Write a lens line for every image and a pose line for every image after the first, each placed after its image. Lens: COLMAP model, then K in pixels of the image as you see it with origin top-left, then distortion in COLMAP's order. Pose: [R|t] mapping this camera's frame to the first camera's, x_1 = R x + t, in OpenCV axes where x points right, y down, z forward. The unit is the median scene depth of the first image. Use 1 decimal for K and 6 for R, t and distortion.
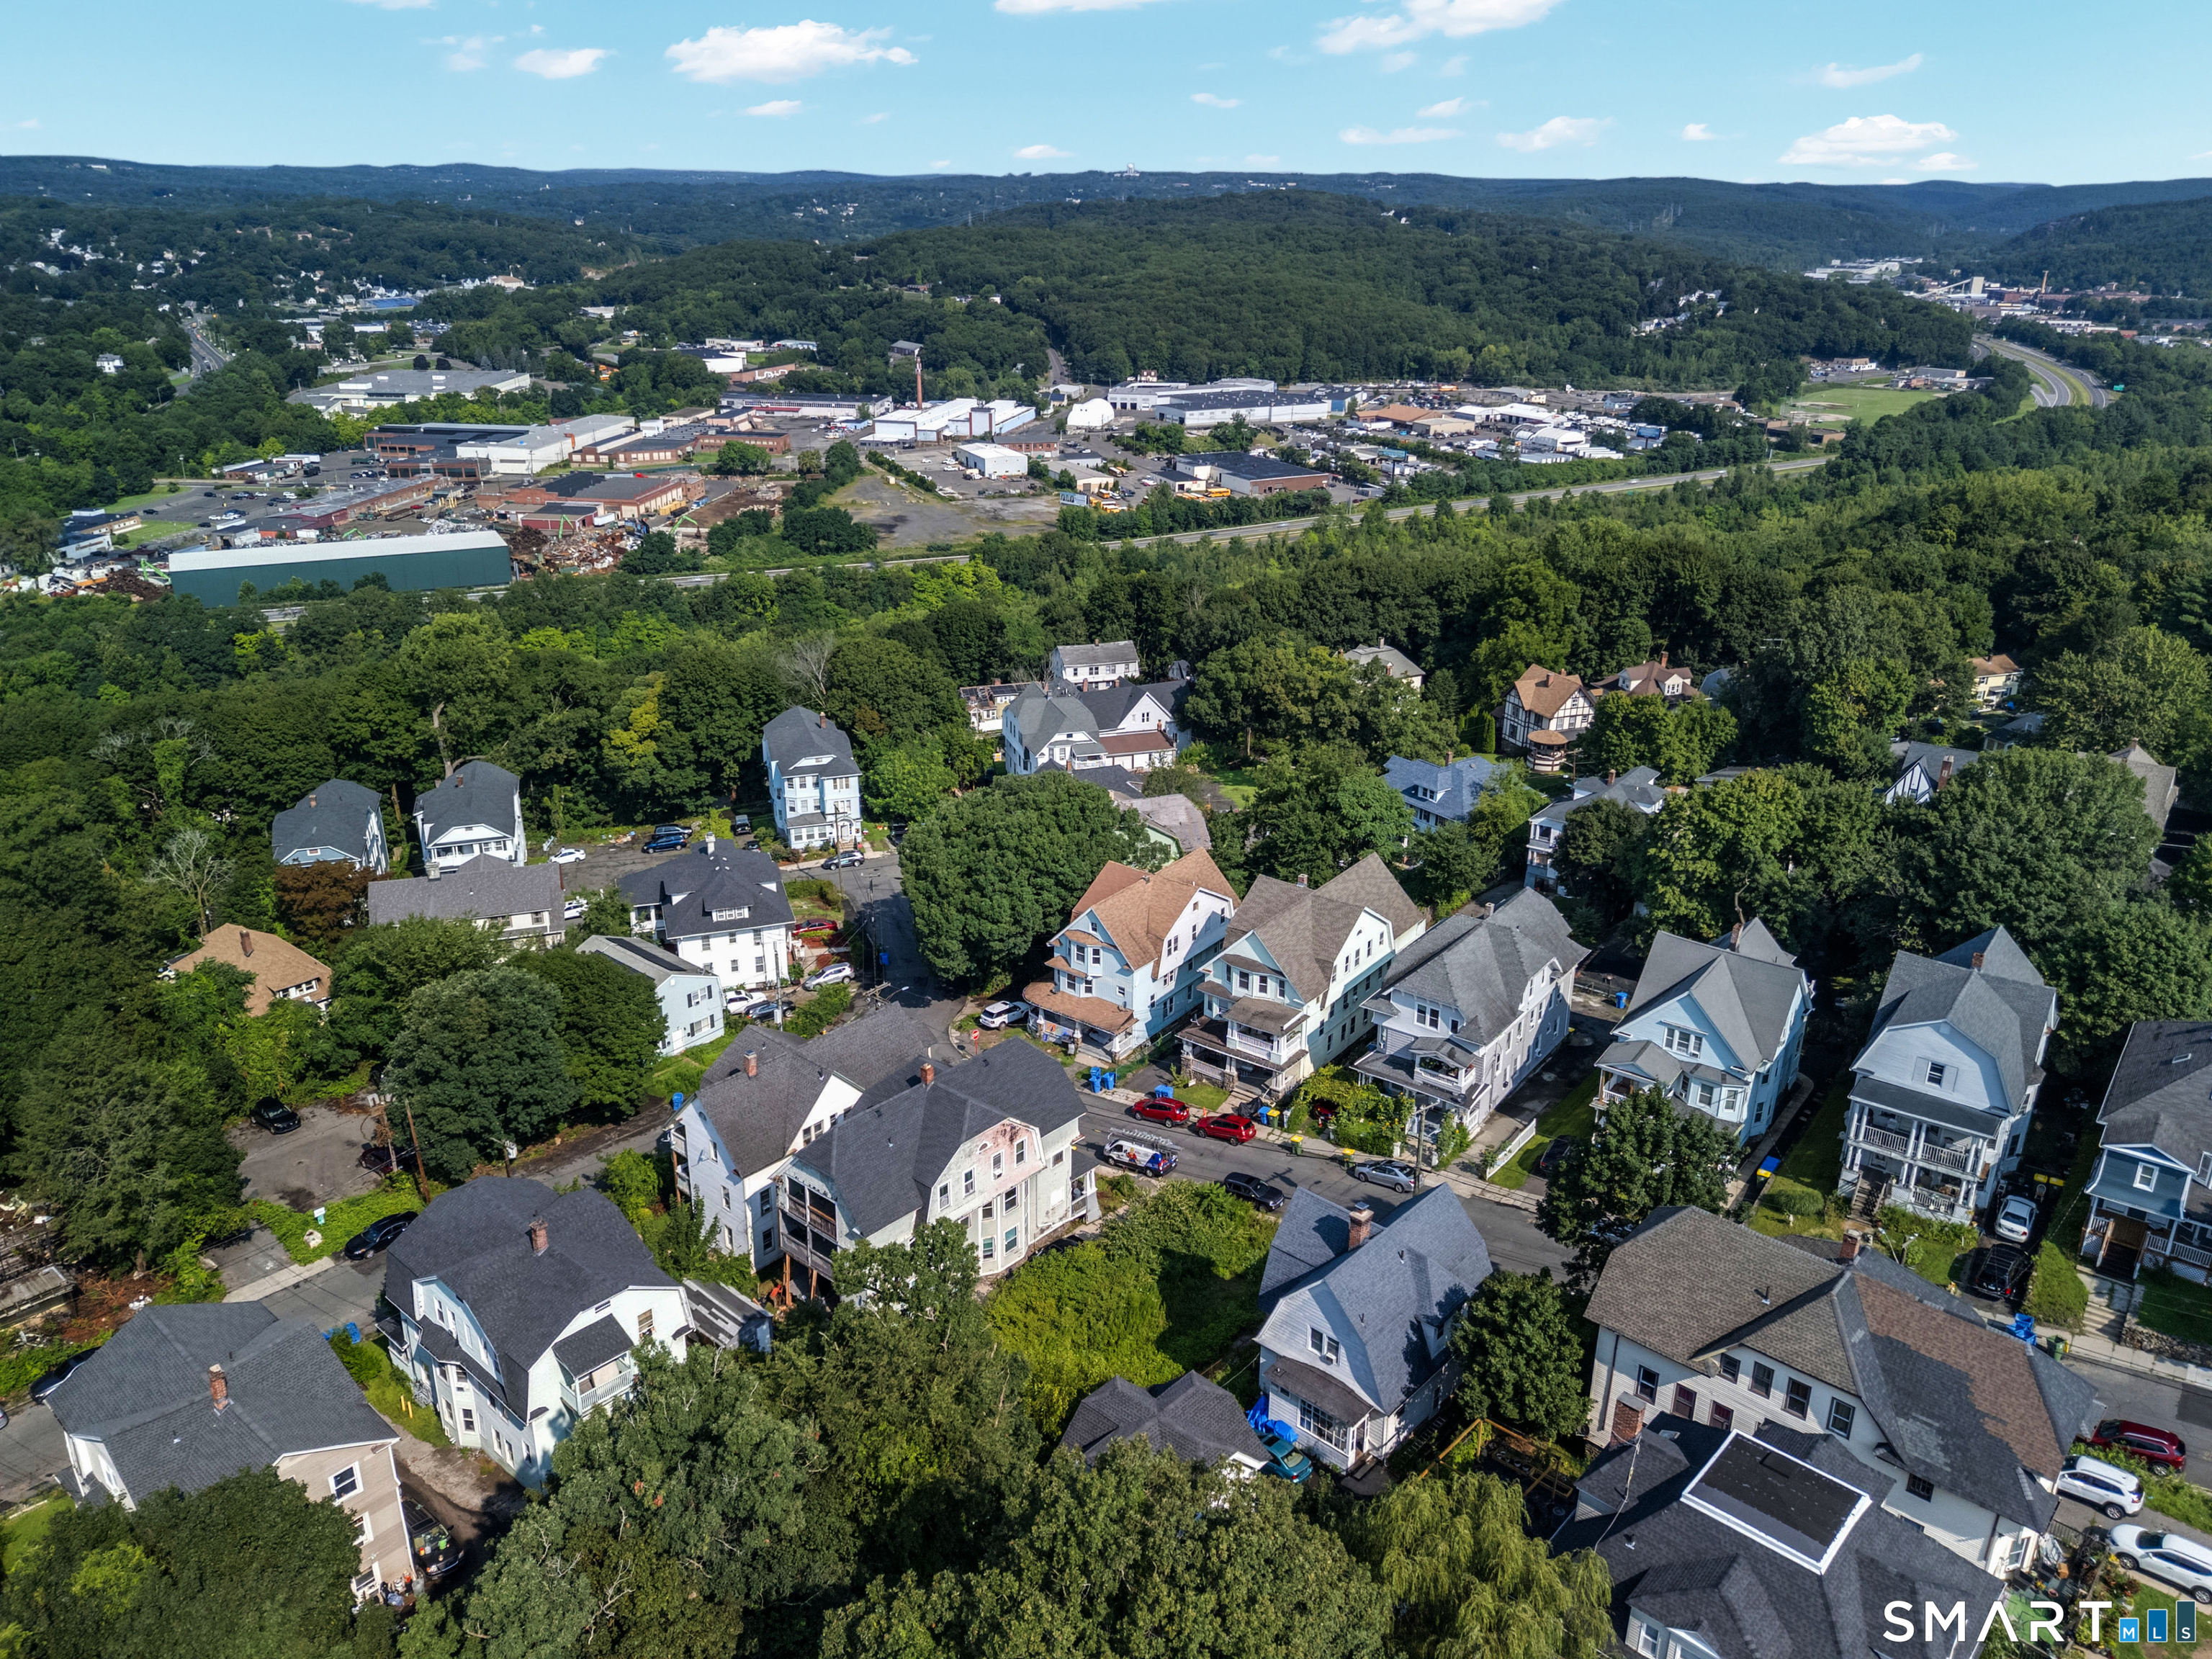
lens RADIAL K [[1625.5, 0, 1109.2], [0, 1625.5, 827.8], [0, 0, 1]] dist [0.080228, -0.073748]
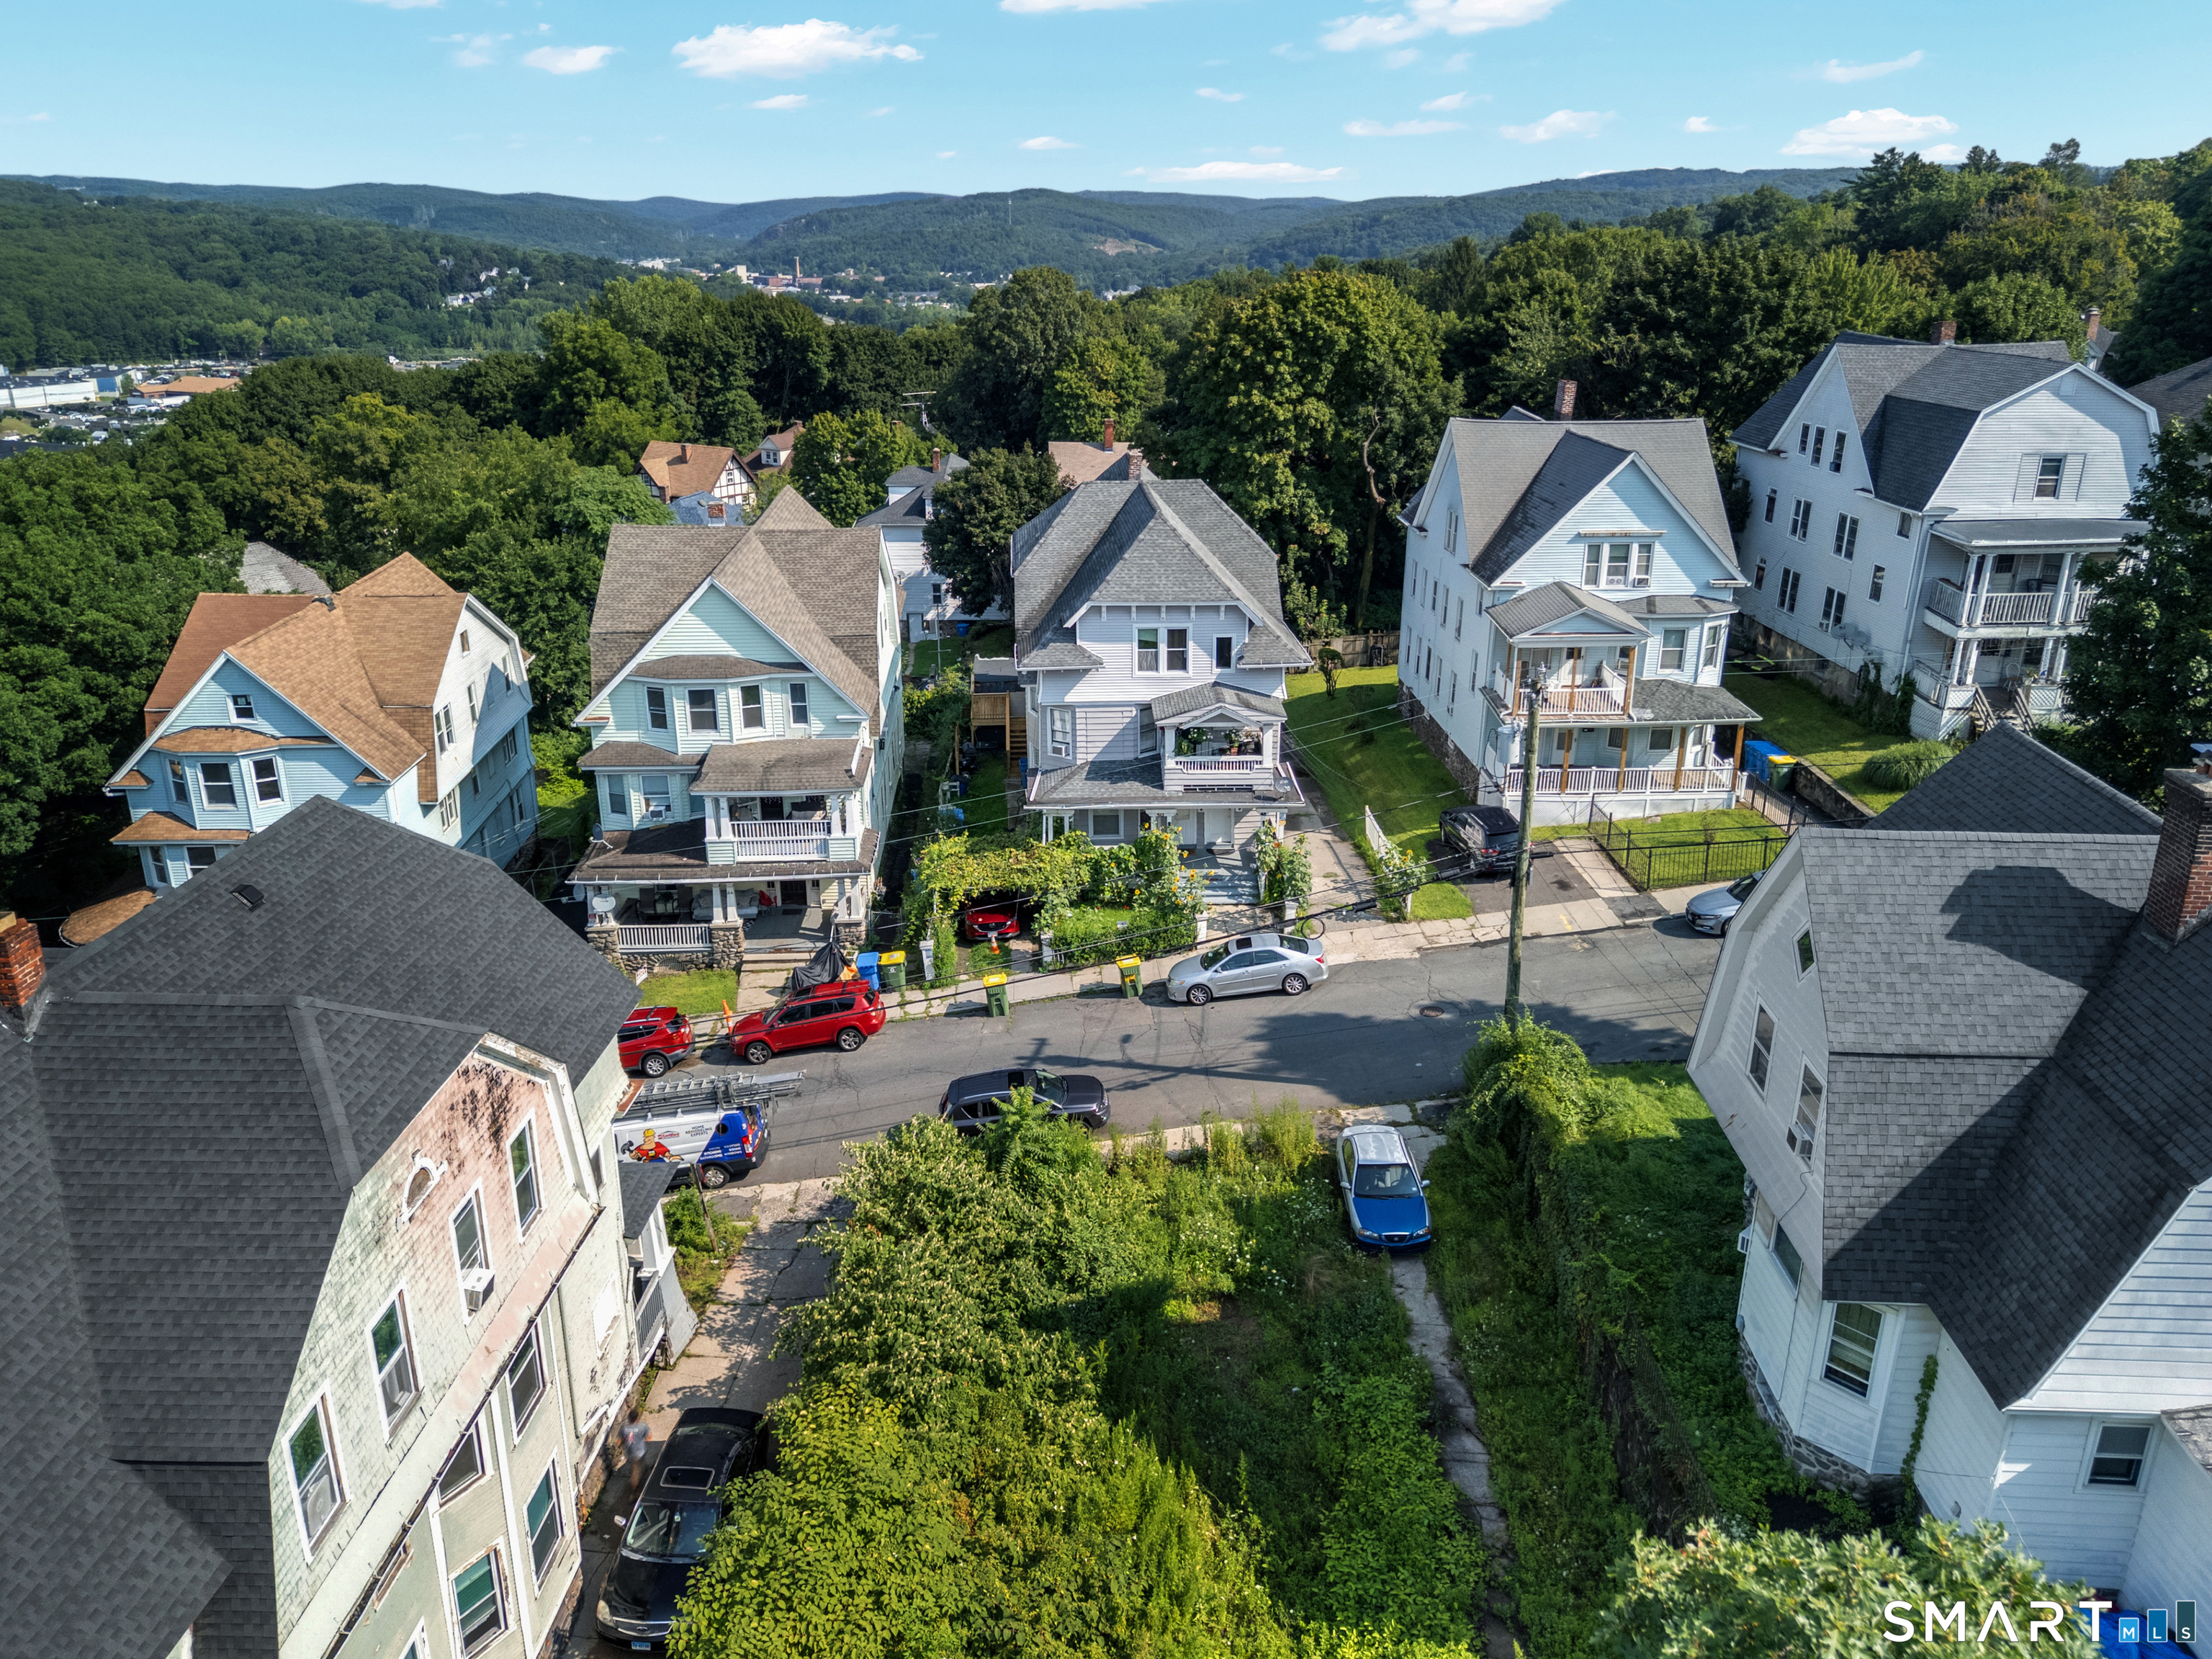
lens RADIAL K [[1625.5, 0, 1108.7], [0, 1625.5, 824.7], [0, 0, 1]] dist [0.080228, -0.073748]
pose [[0.772792, -0.227483, 0.592490, -0.083861], [0.235942, 0.969622, 0.064539, 0.103432], [-0.589173, 0.089918, 0.802988, 0.505150]]
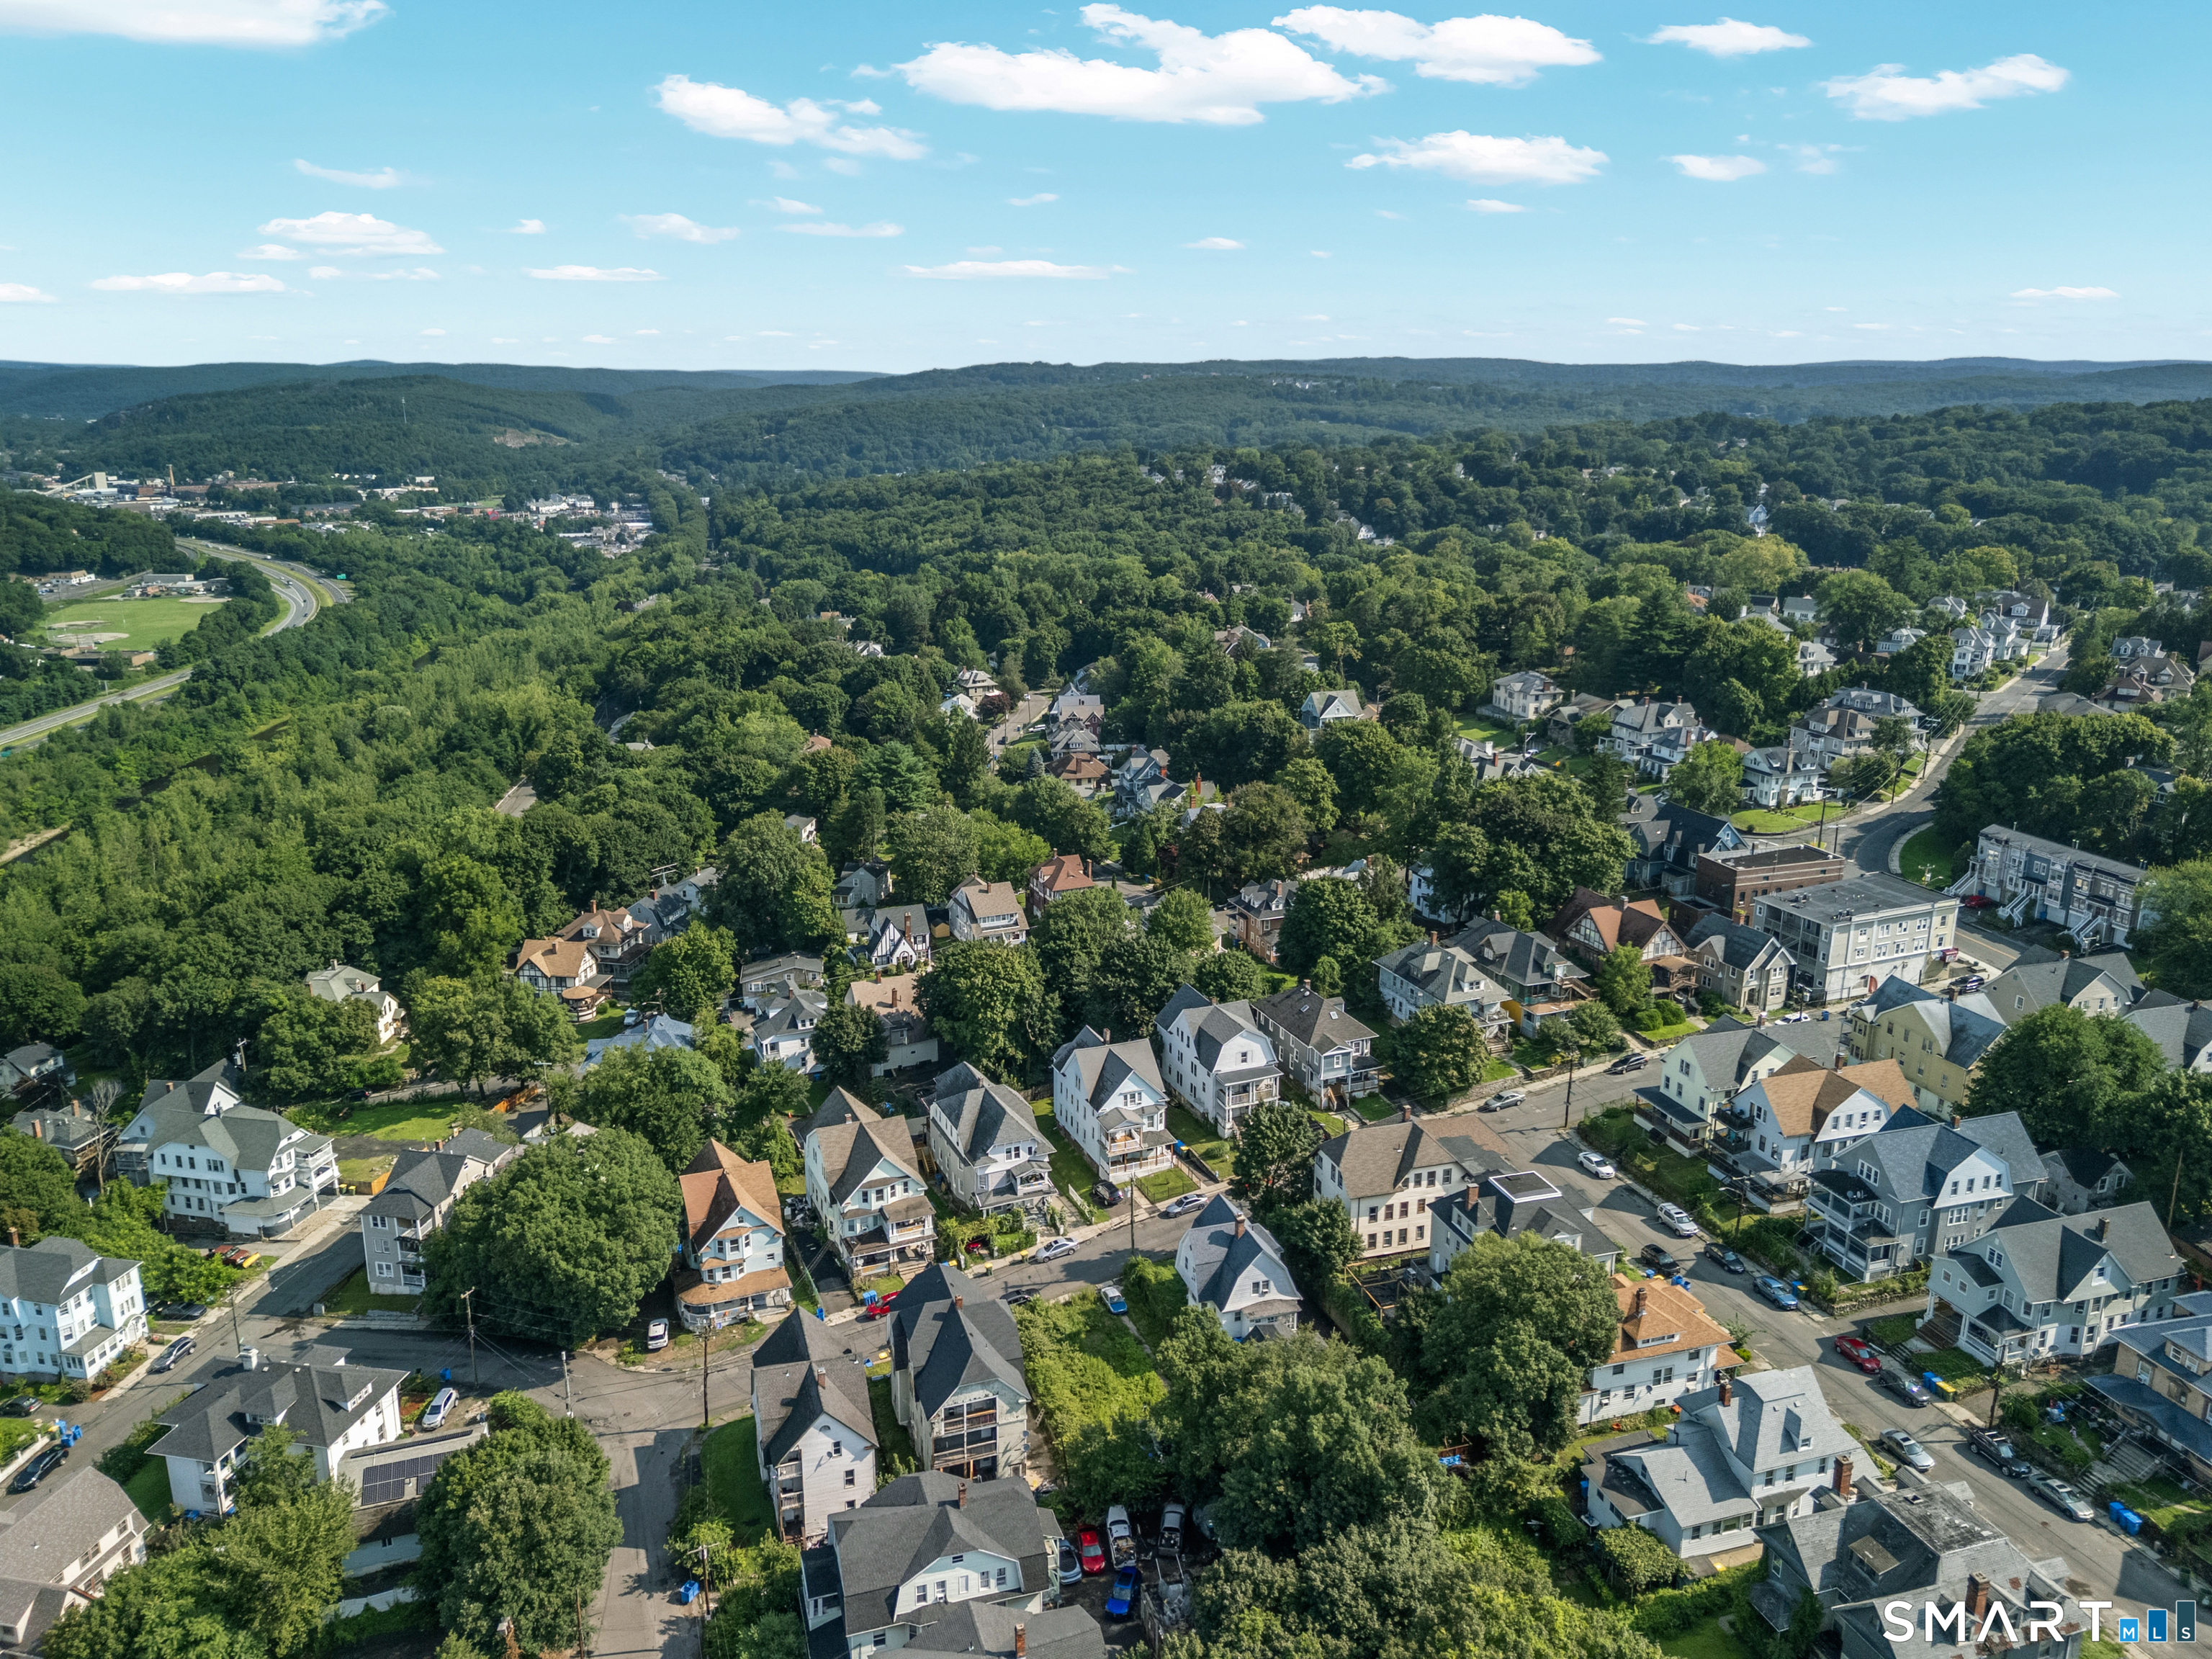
lens RADIAL K [[1625.5, 0, 1111.0], [0, 1625.5, 818.5], [0, 0, 1]] dist [0.080228, -0.073748]
pose [[0.502854, -0.233004, 0.832374, -0.788107], [0.314762, 0.946225, 0.074719, -0.221108], [-0.805023, 0.224427, 0.549154, -0.012679]]
